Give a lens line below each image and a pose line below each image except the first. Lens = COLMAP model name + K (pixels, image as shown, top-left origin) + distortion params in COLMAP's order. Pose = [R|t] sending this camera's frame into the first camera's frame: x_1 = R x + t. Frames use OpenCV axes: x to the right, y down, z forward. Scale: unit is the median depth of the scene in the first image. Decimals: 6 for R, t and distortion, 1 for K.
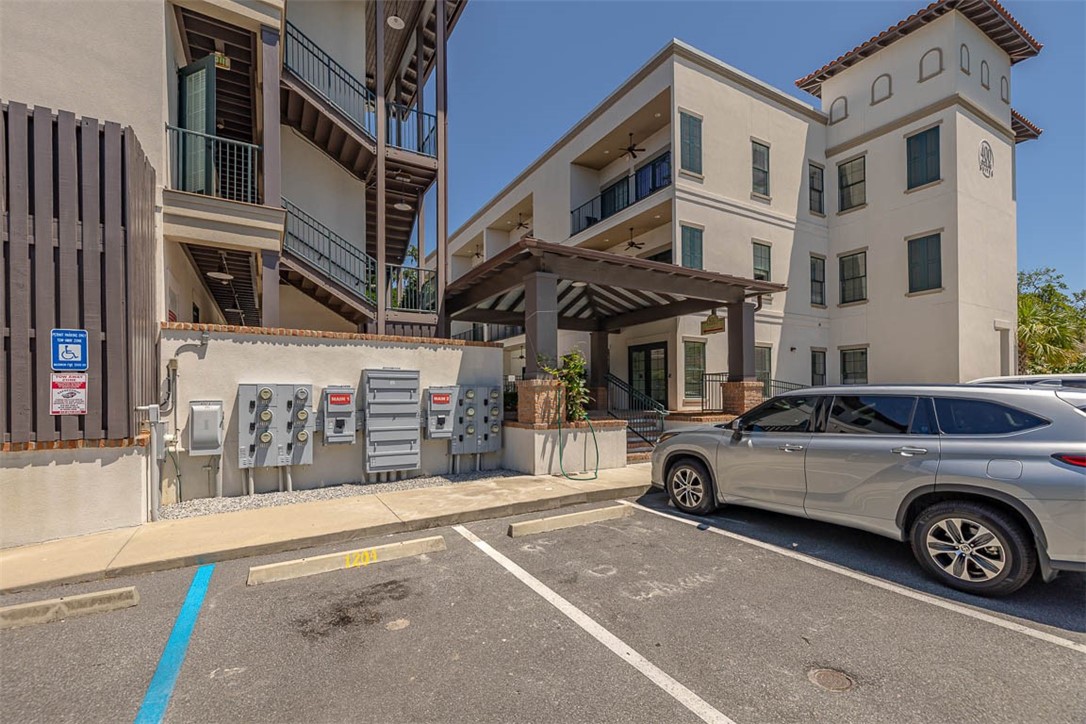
lens RADIAL K [[467.3, 0, 529.6], [0, 467.3, 391.1], [0, 0, 1]] dist [-0.002386, 0.000614]
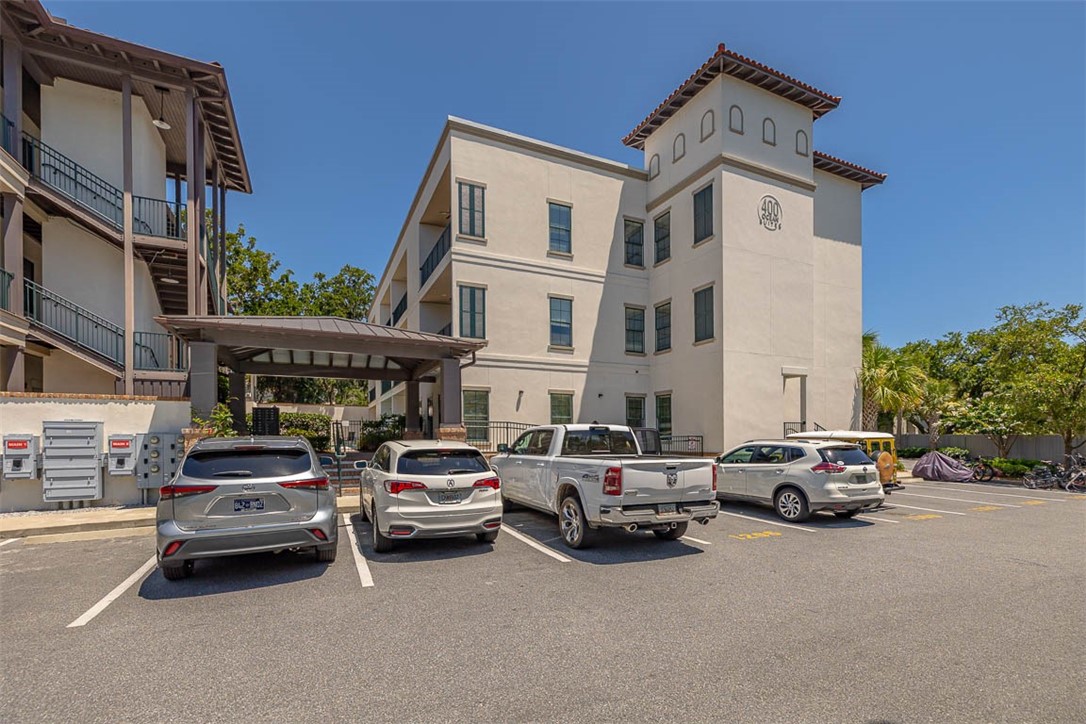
lens RADIAL K [[467.3, 0, 521.8], [0, 467.3, 437.2], [0, 0, 1]] dist [-0.002386, 0.000614]
pose [[0.997525, 0.001331, -0.070299, 0.527185], [-0.000279, 0.999888, 0.014979, -0.011377], [0.070311, -0.014922, 0.997413, -0.094014]]
